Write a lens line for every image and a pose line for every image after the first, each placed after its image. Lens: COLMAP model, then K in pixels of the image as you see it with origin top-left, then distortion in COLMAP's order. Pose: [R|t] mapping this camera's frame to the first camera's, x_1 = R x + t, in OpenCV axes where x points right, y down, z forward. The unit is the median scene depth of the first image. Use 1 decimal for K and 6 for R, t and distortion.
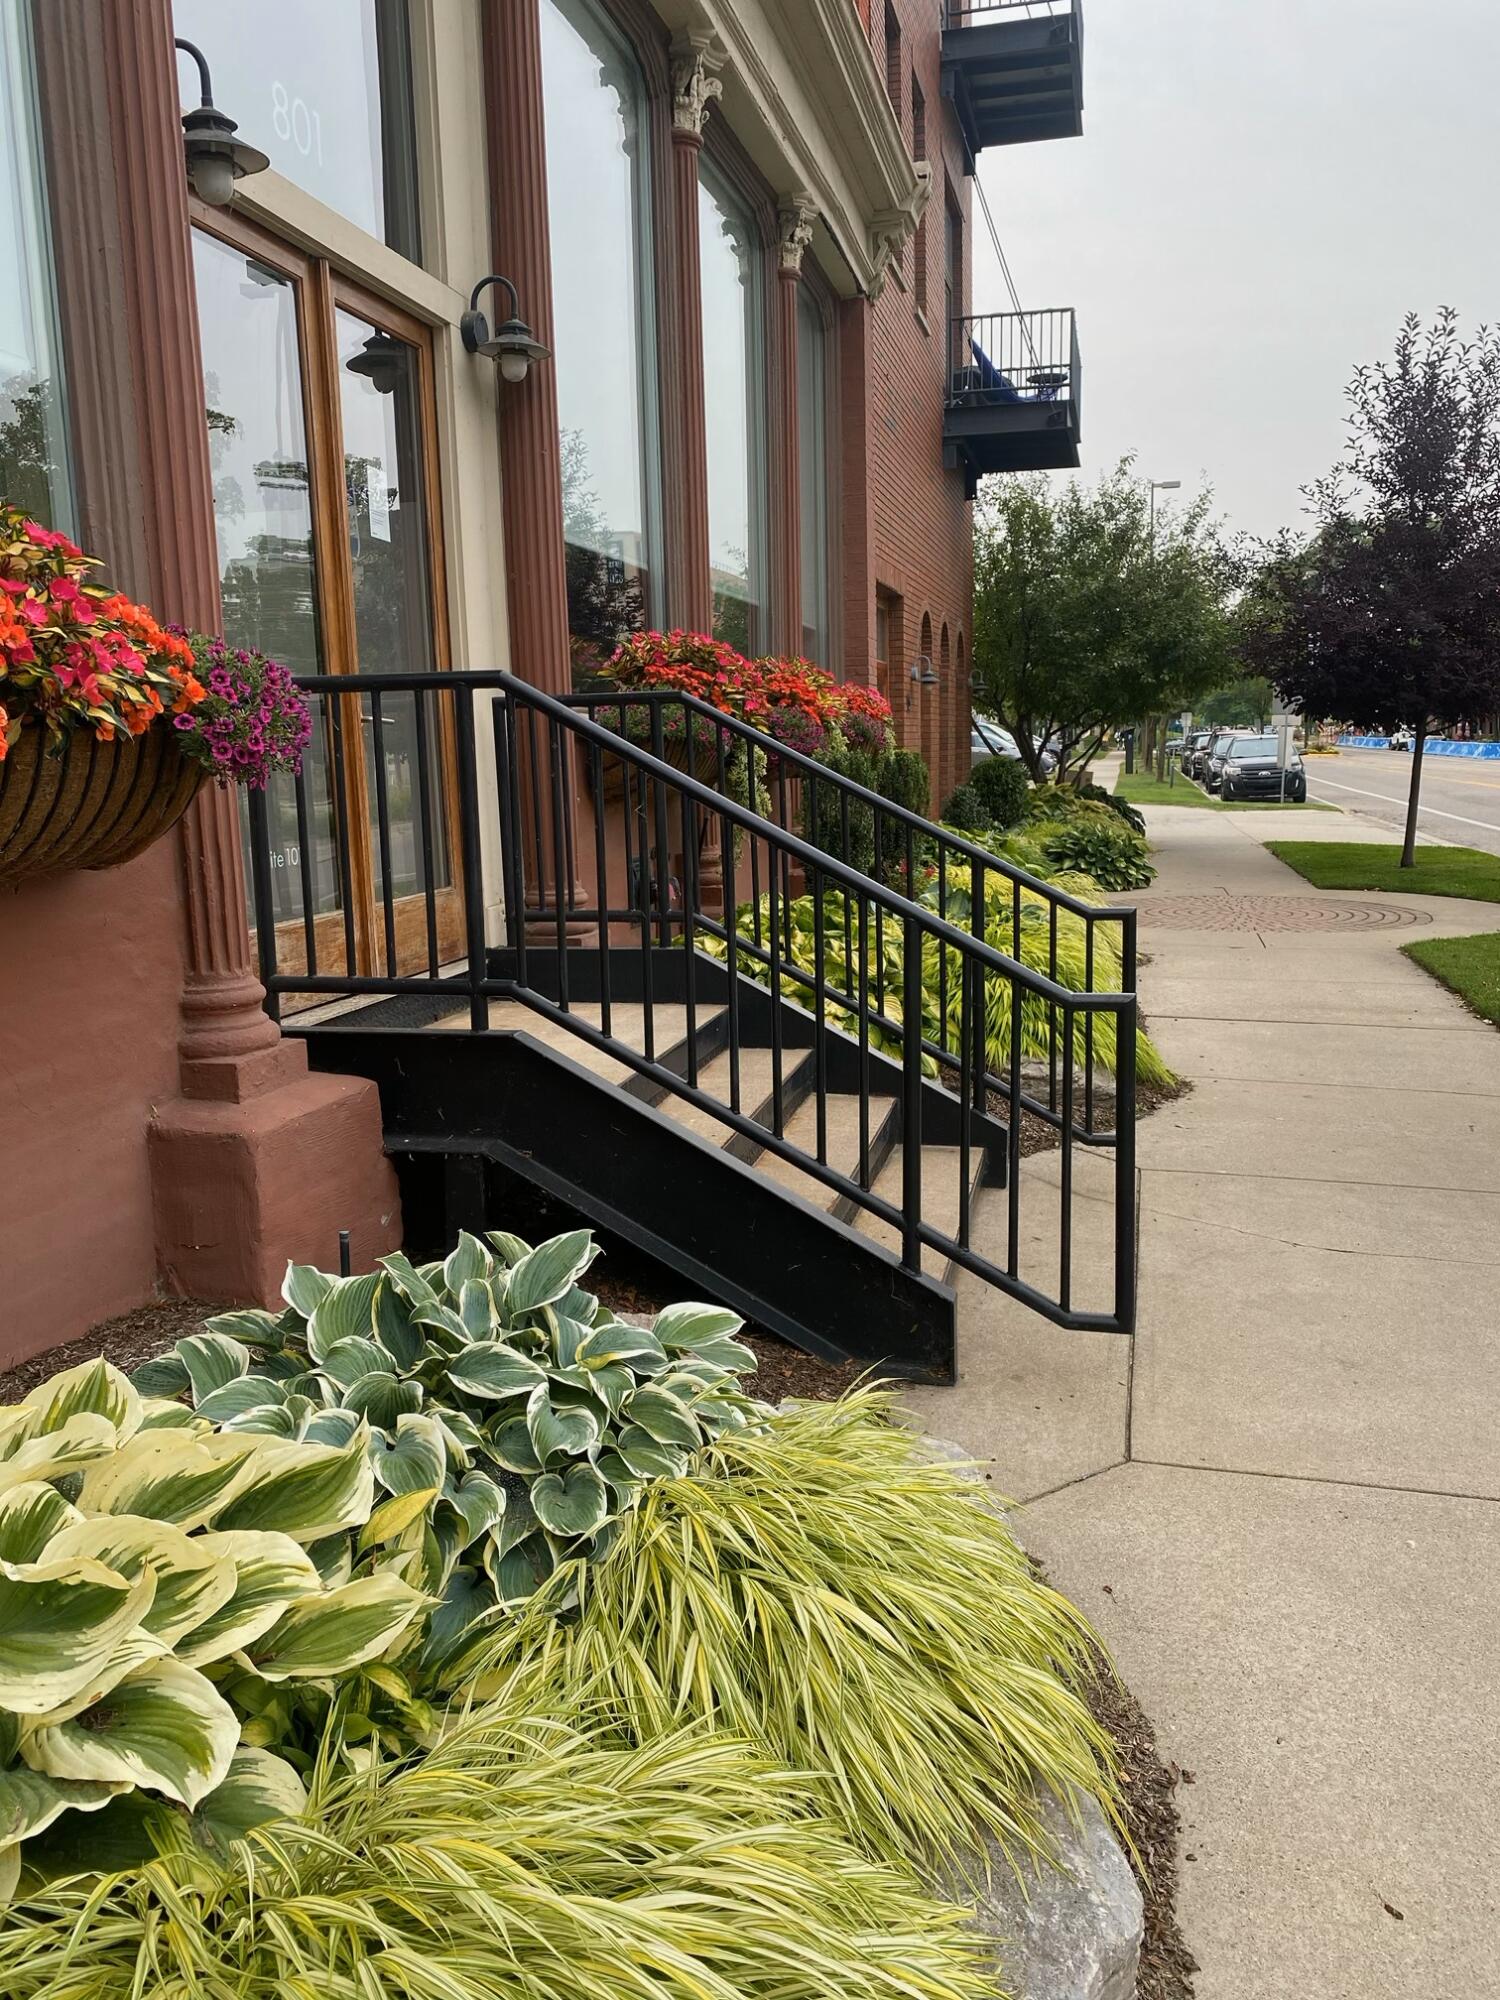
lens RADIAL K [[1473.5, 0, 750.0], [0, 1473.5, 1000.0], [0, 0, 1]] dist [0.001124, -0.004460]
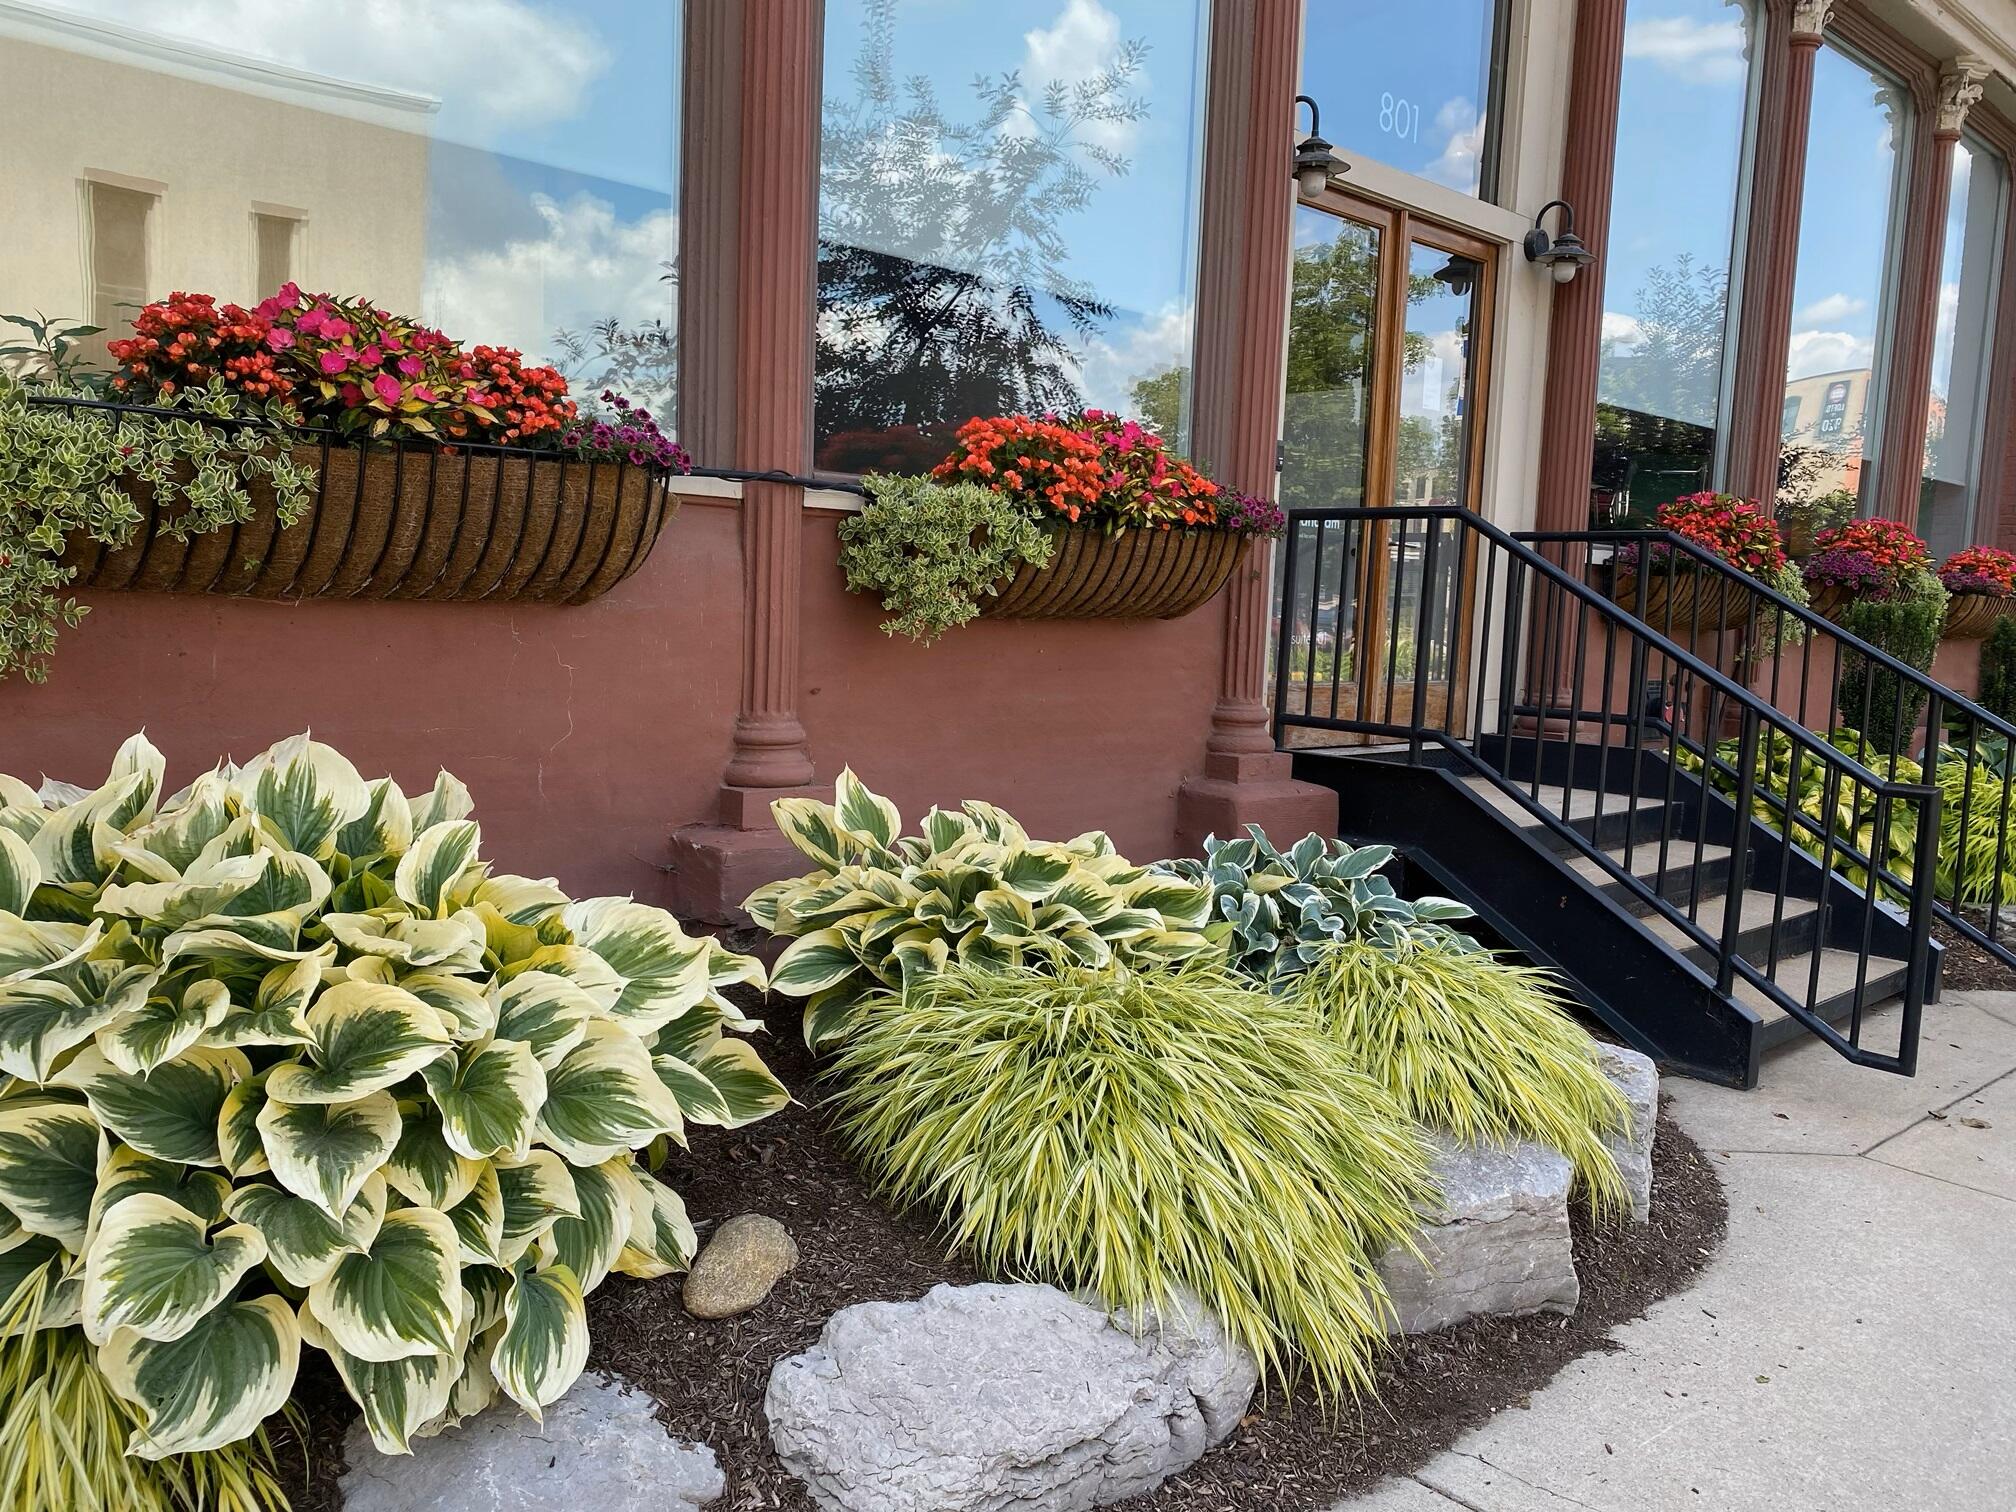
lens RADIAL K [[1520.1, 0, 1008.0], [0, 1520.1, 756.0], [0, 0, 1]] dist [-0.042749, -0.005548]
pose [[0.825739, 0.103793, -0.554421, 0.286212], [-0.141116, 0.989680, -0.024895, 0.101975], [0.546115, 0.098794, 0.831864, -0.383016]]
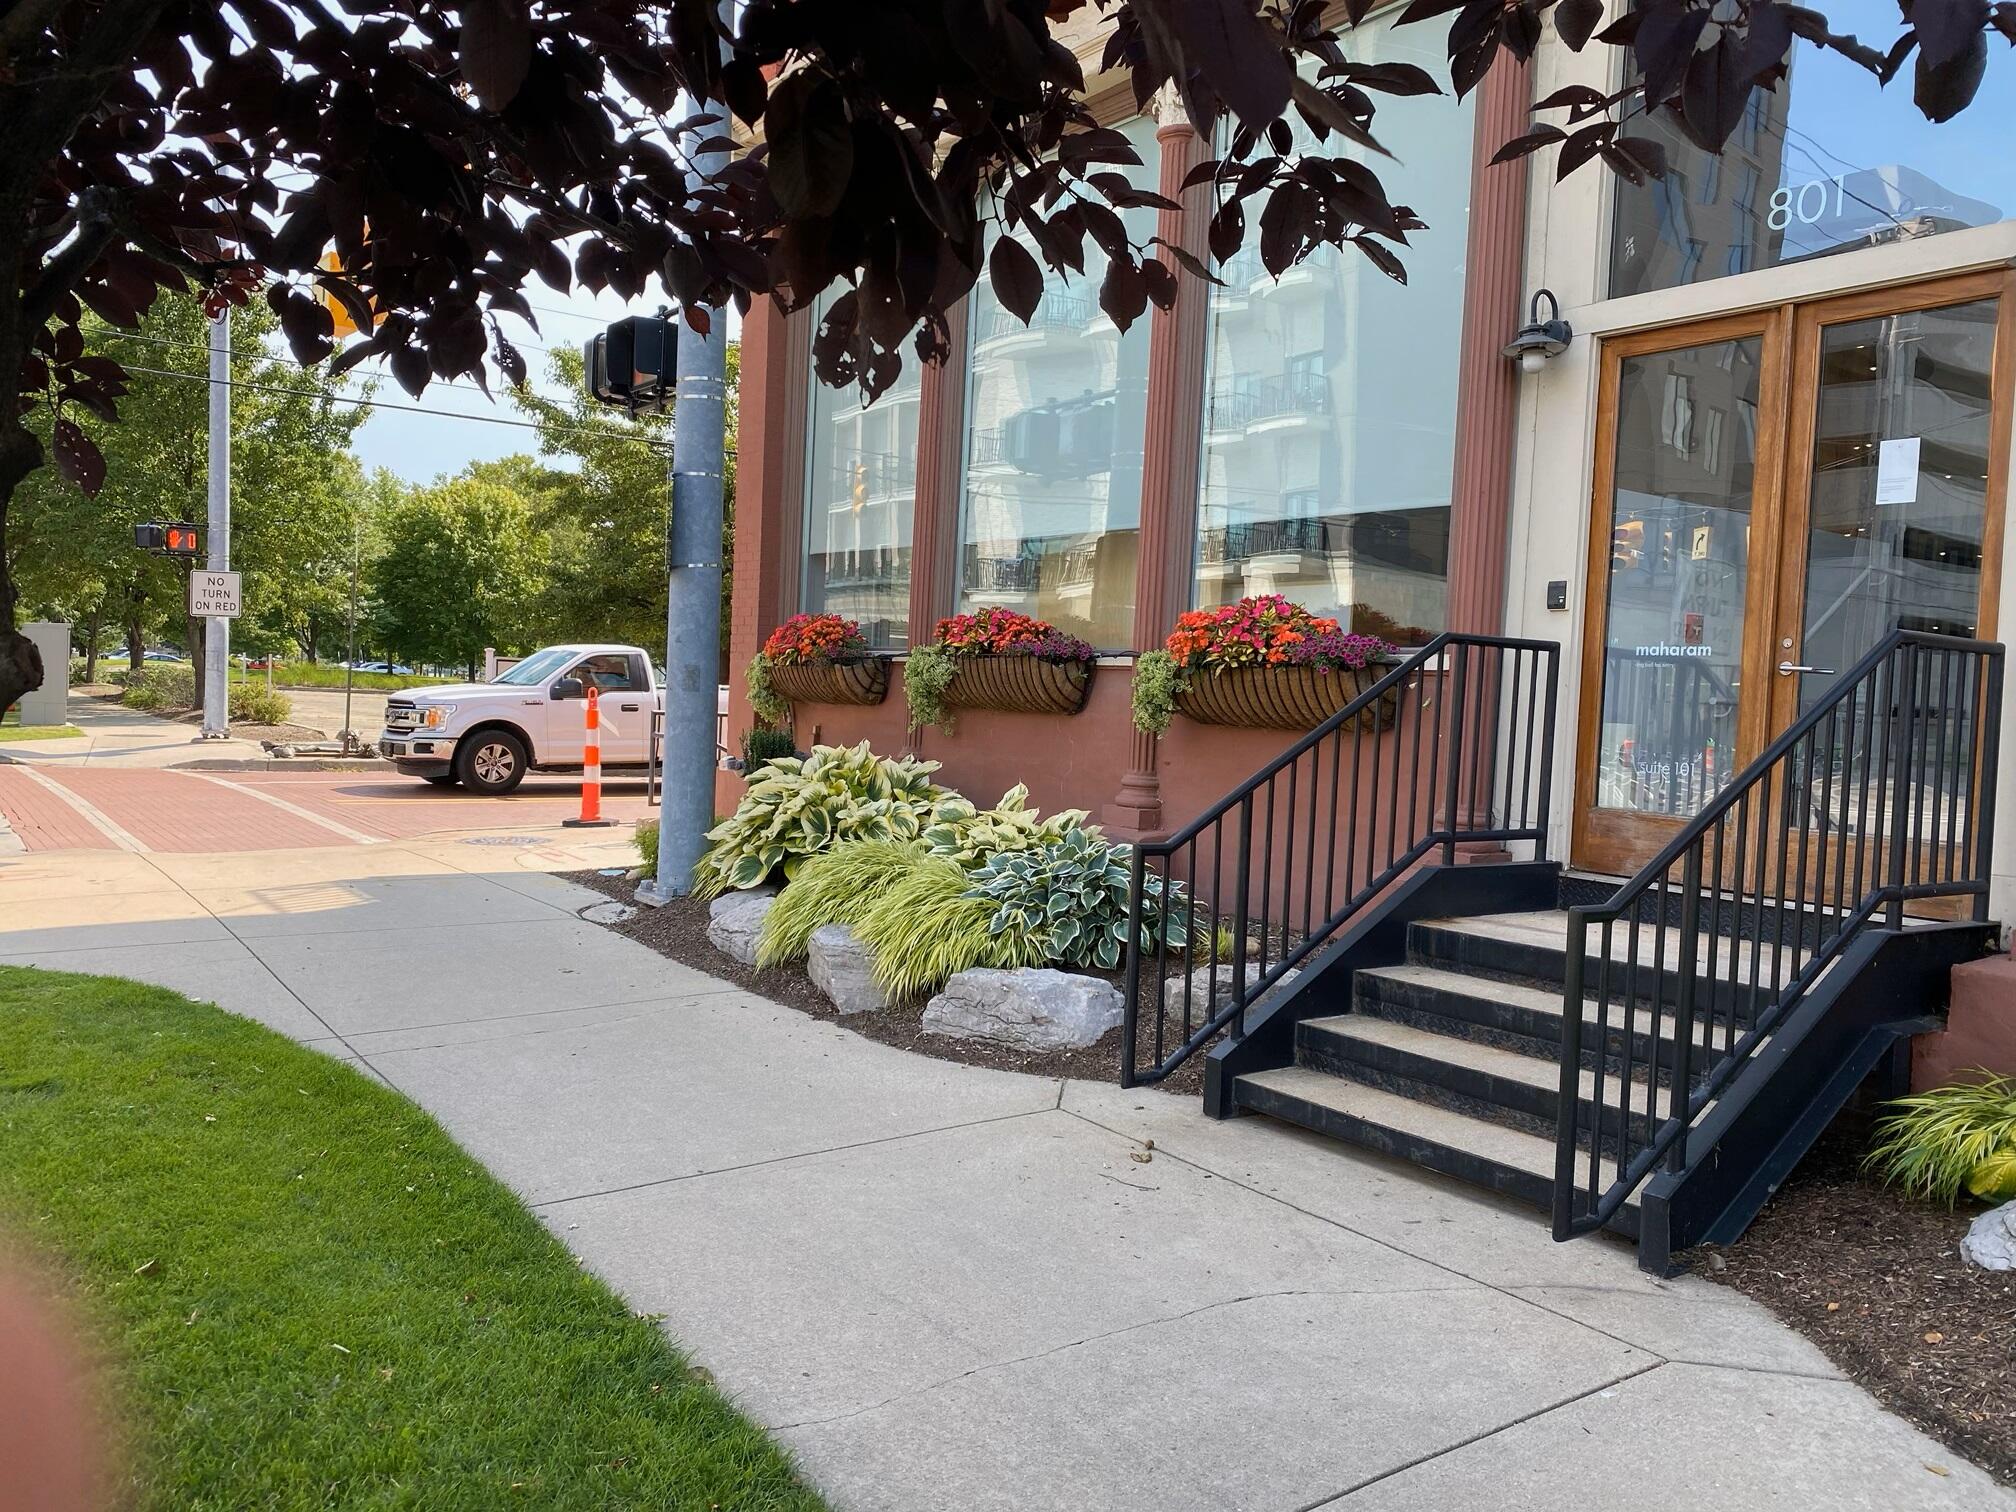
lens RADIAL K [[1485.3, 0, 1008.0], [0, 1485.3, 756.0], [0, 0, 1]] dist [0.001124, -0.004460]
pose [[-0.625616, 0.030222, -0.779545, 1.363643], [-0.159413, 0.973212, 0.165666, -0.286734], [0.763670, 0.227913, -0.604040, 1.634243]]
